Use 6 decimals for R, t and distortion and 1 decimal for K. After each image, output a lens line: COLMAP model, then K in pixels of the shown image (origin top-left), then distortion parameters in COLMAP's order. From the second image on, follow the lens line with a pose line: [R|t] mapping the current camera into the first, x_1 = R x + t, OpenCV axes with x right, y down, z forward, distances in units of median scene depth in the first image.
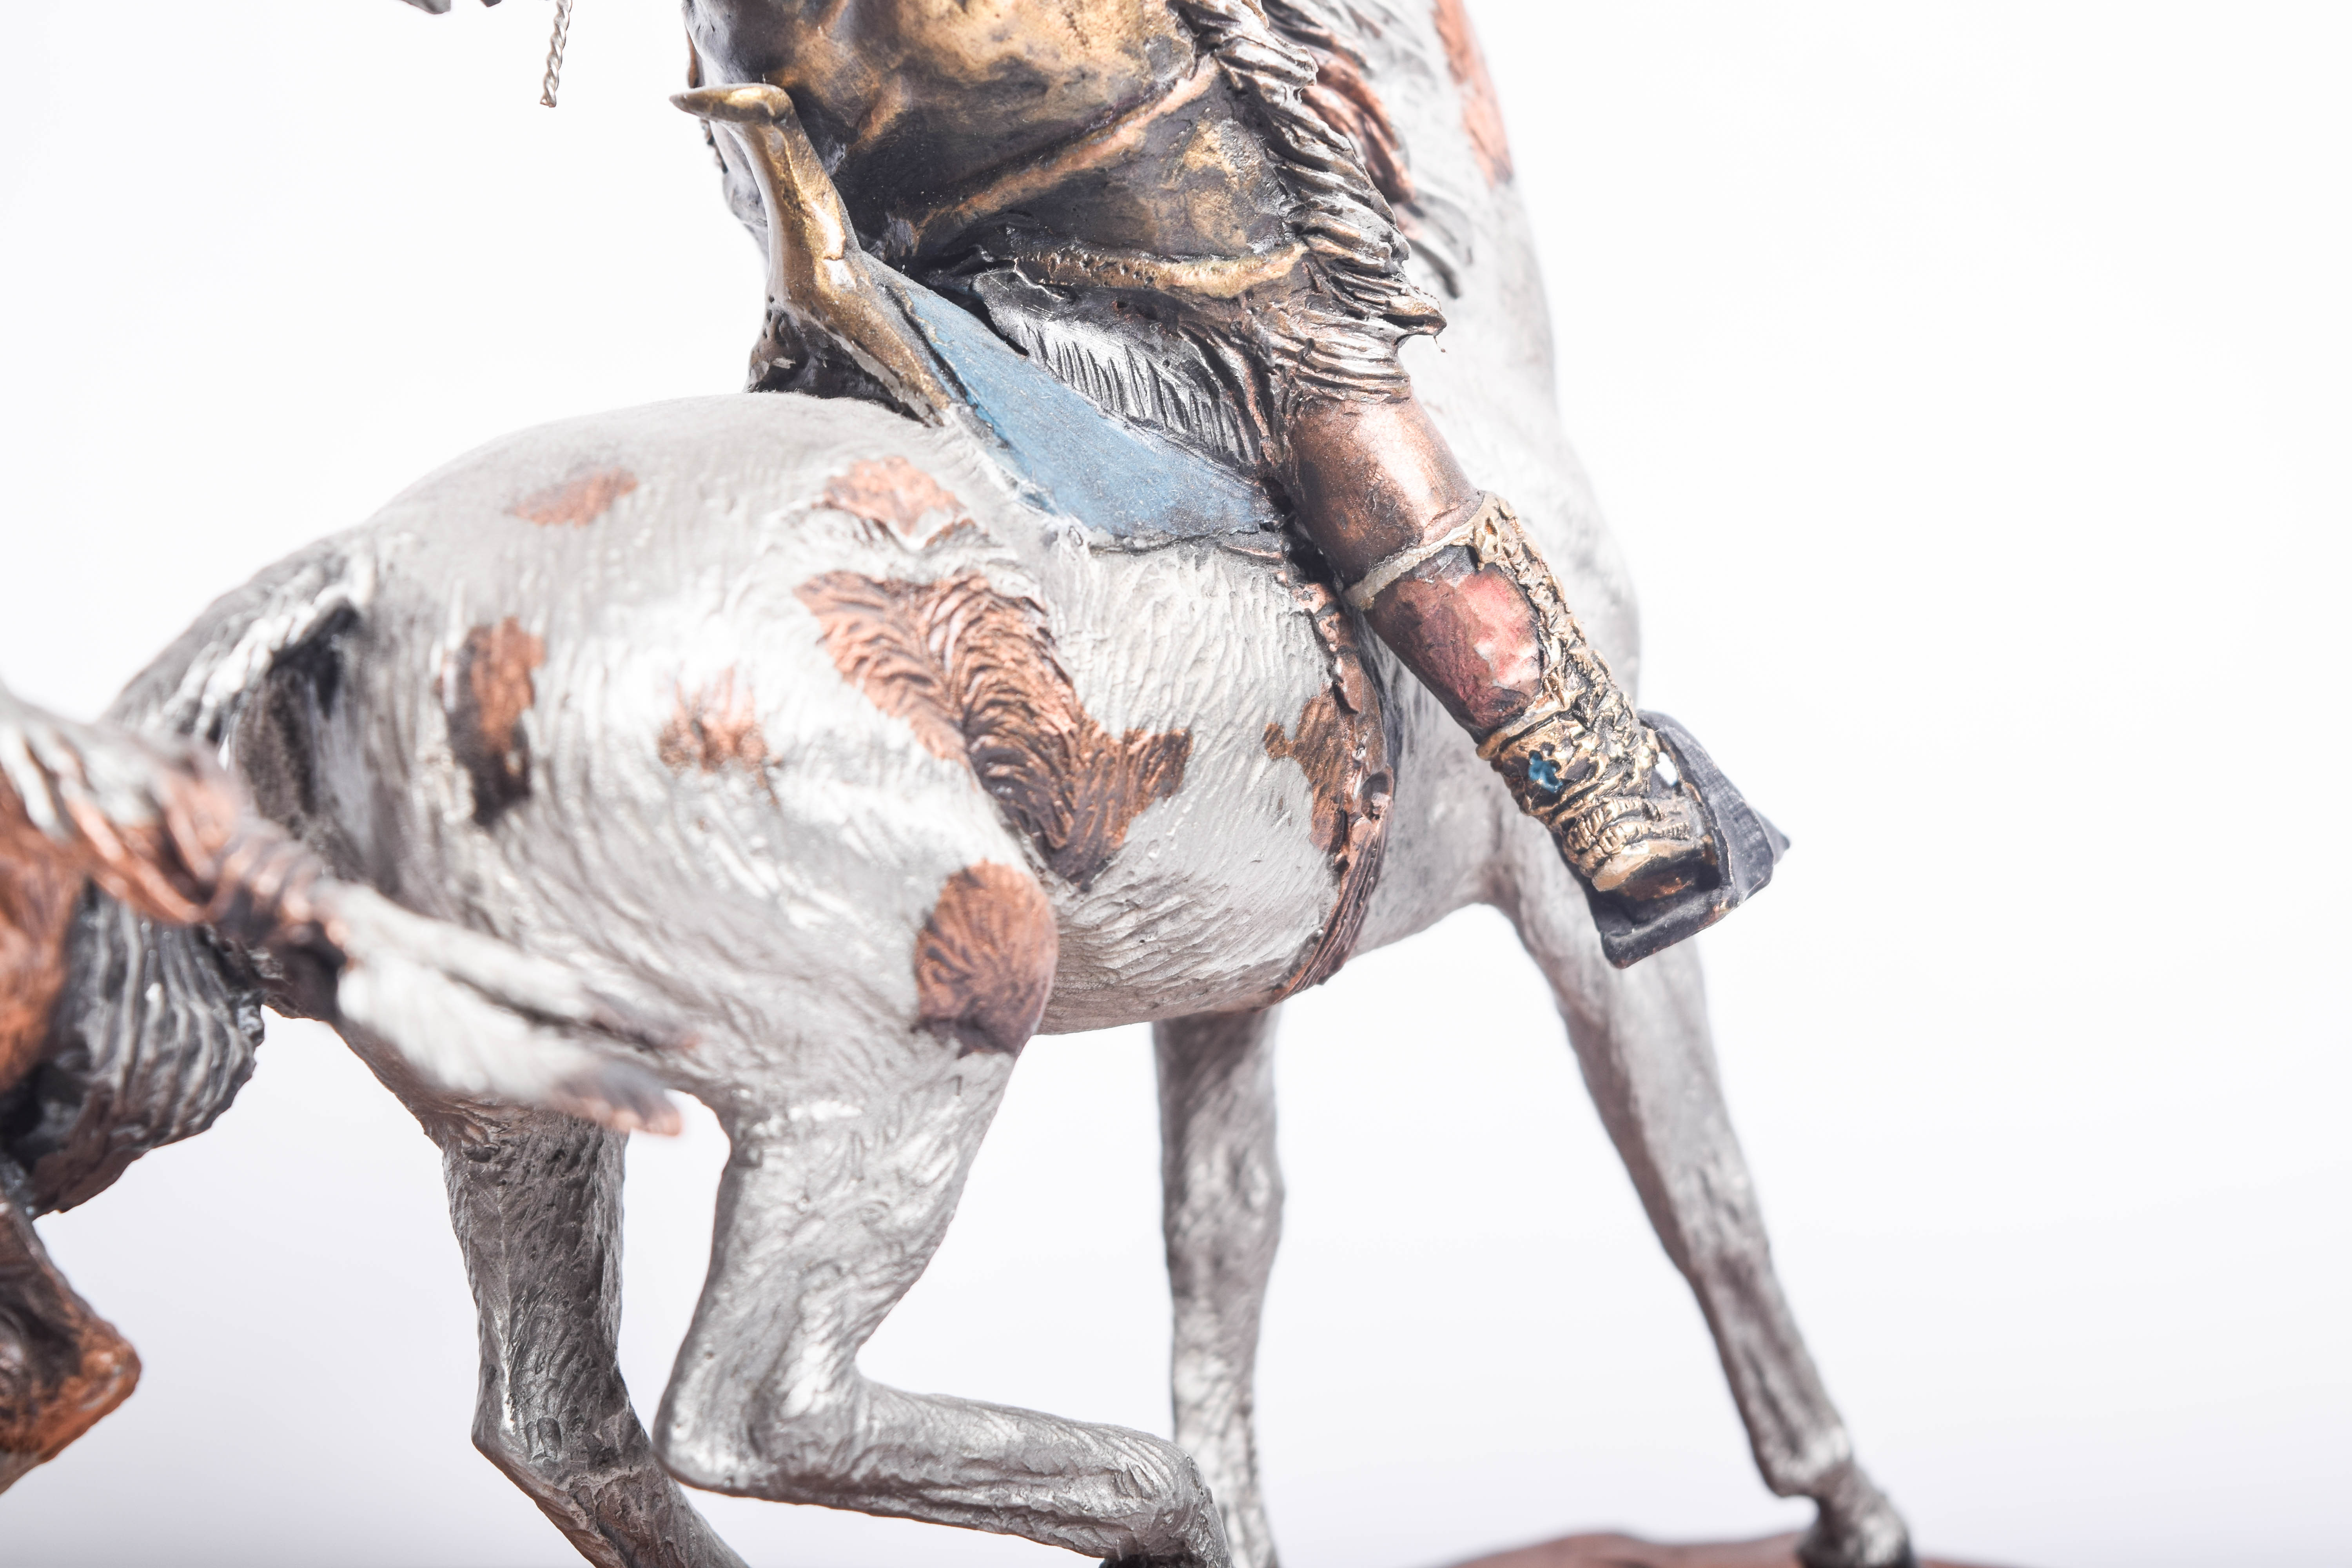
lens RADIAL K [[5484.5, 0, 1176.0], [0, 5484.5, 784.0], [0, 0, 1]] dist [-0.054885, -0.196842]
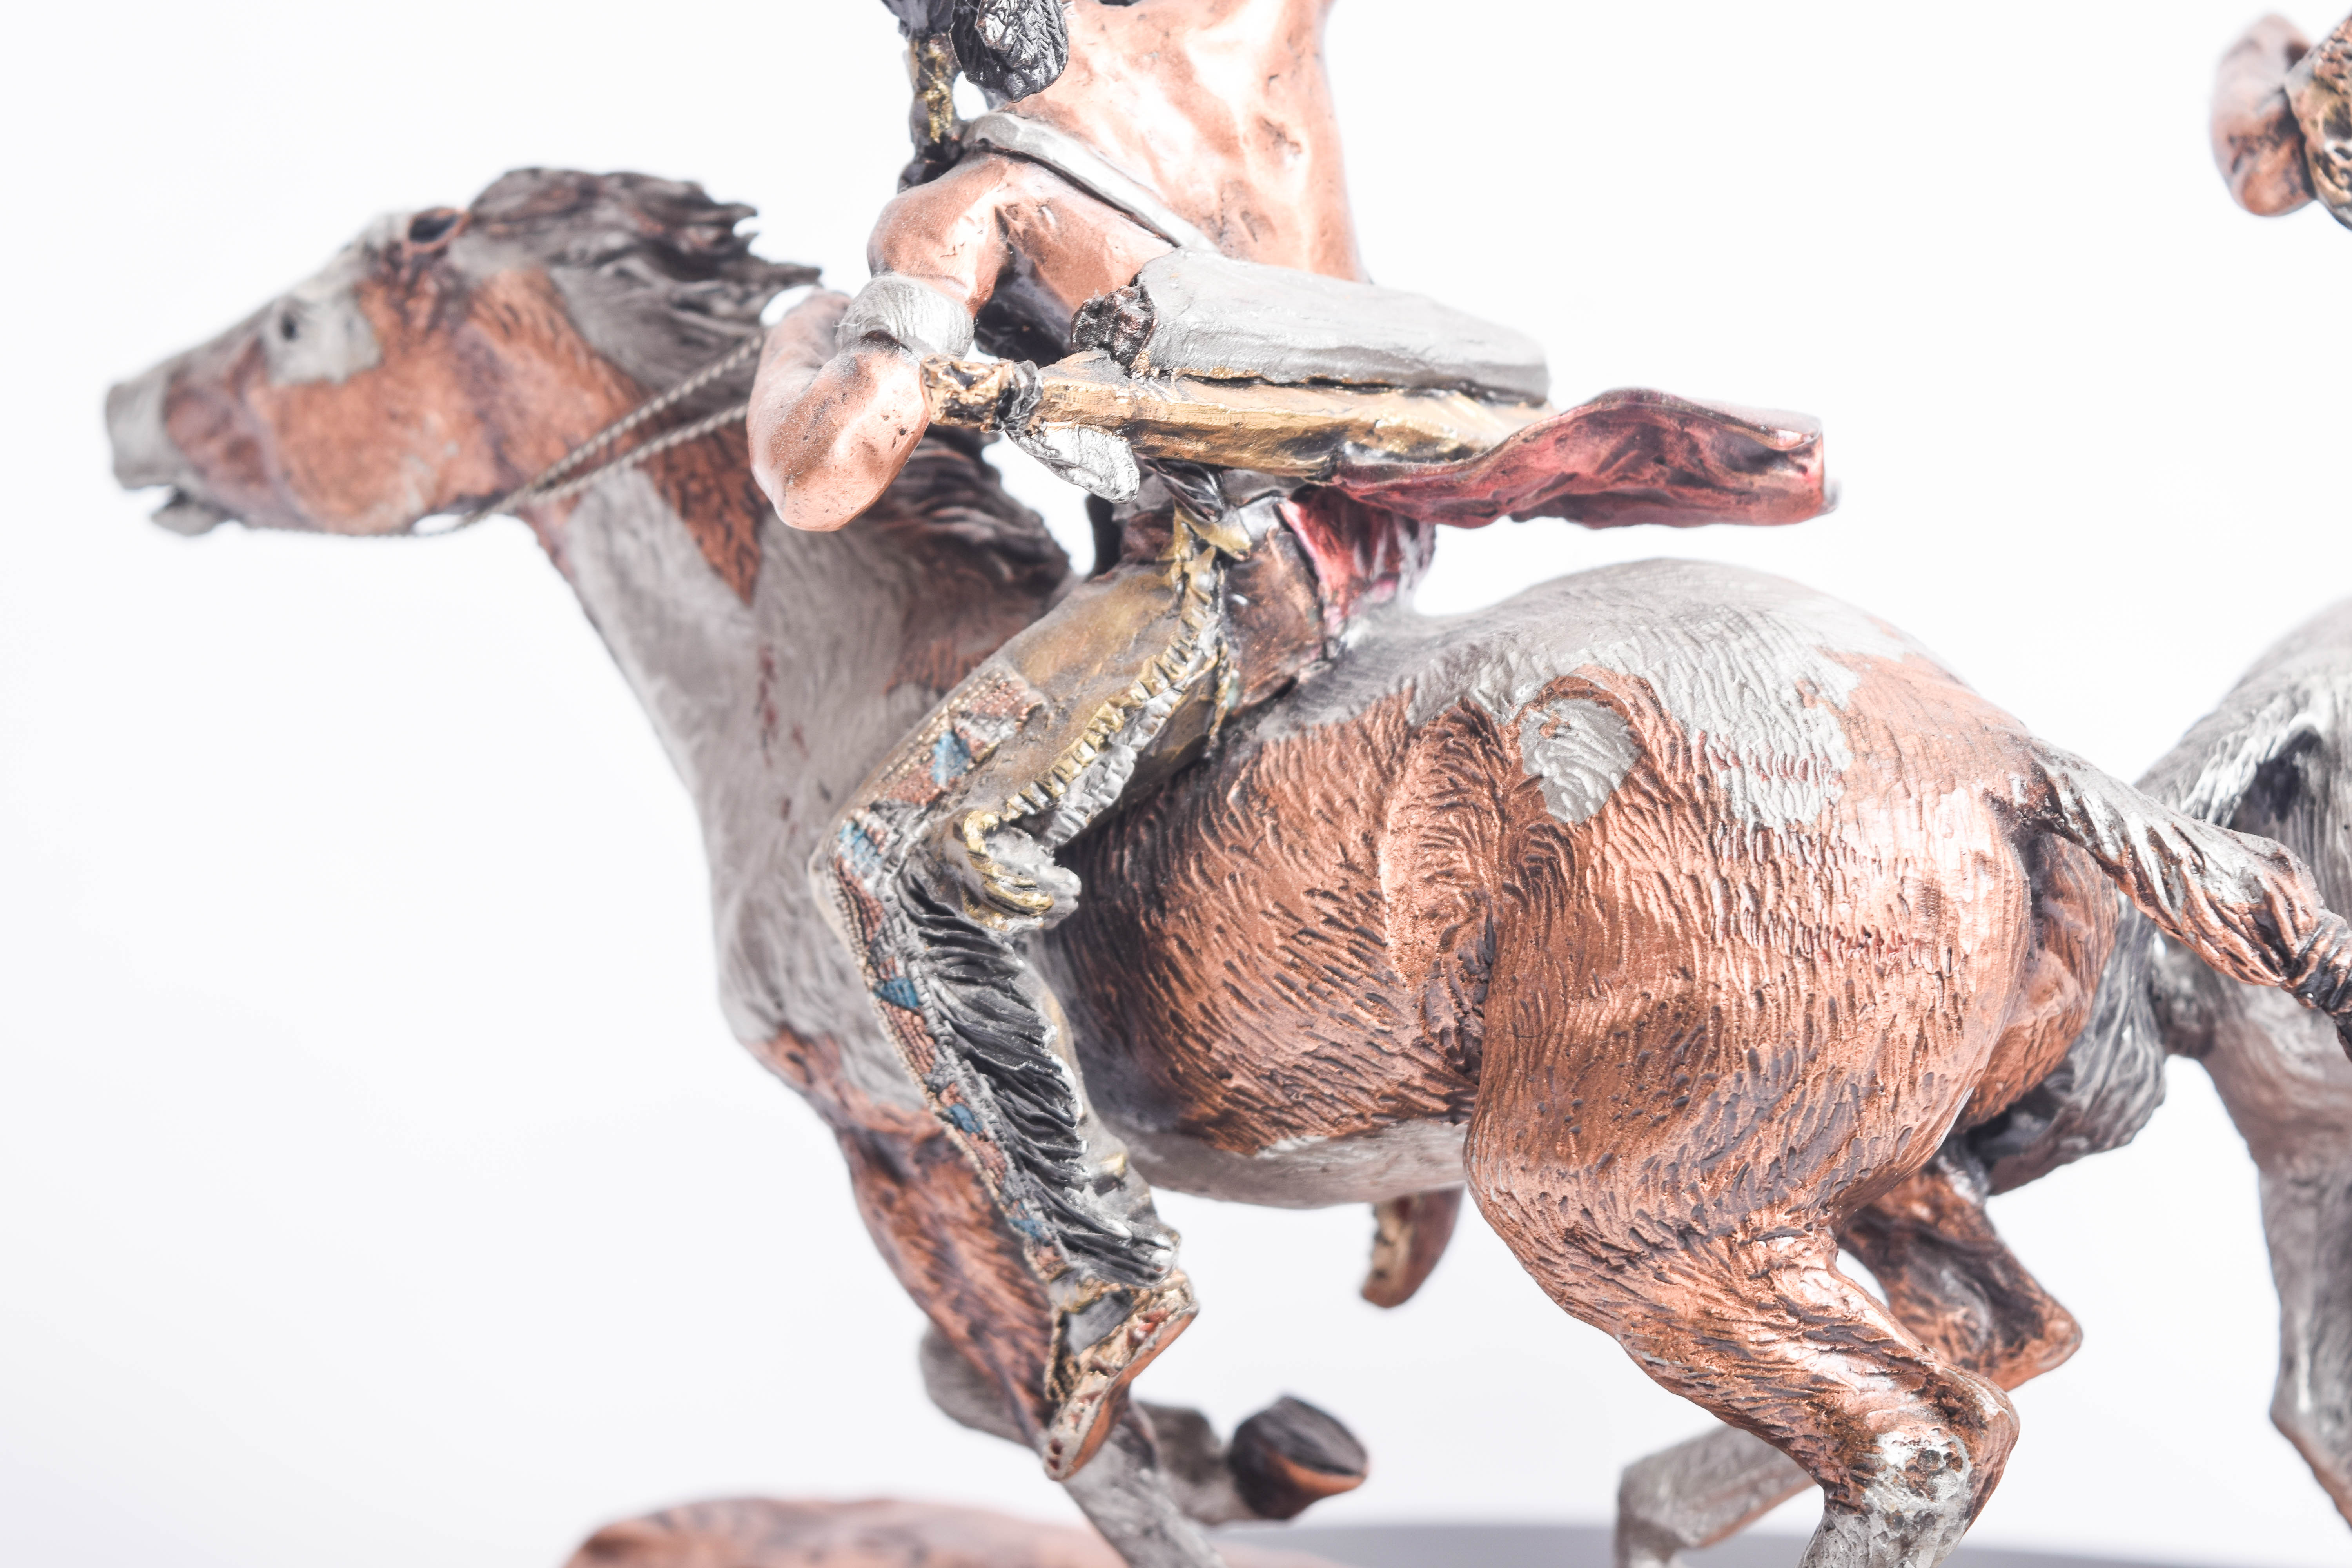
lens RADIAL K [[5484.5, 0, 1176.0], [0, 5484.5, 784.0], [0, 0, 1]] dist [-0.054885, -0.196842]
pose [[0.994672, 0.079921, -0.065122, -0.323066], [-0.079921, 0.996798, 0.002613, -0.003626], [0.065123, 0.002605, 0.997874, -0.238055]]
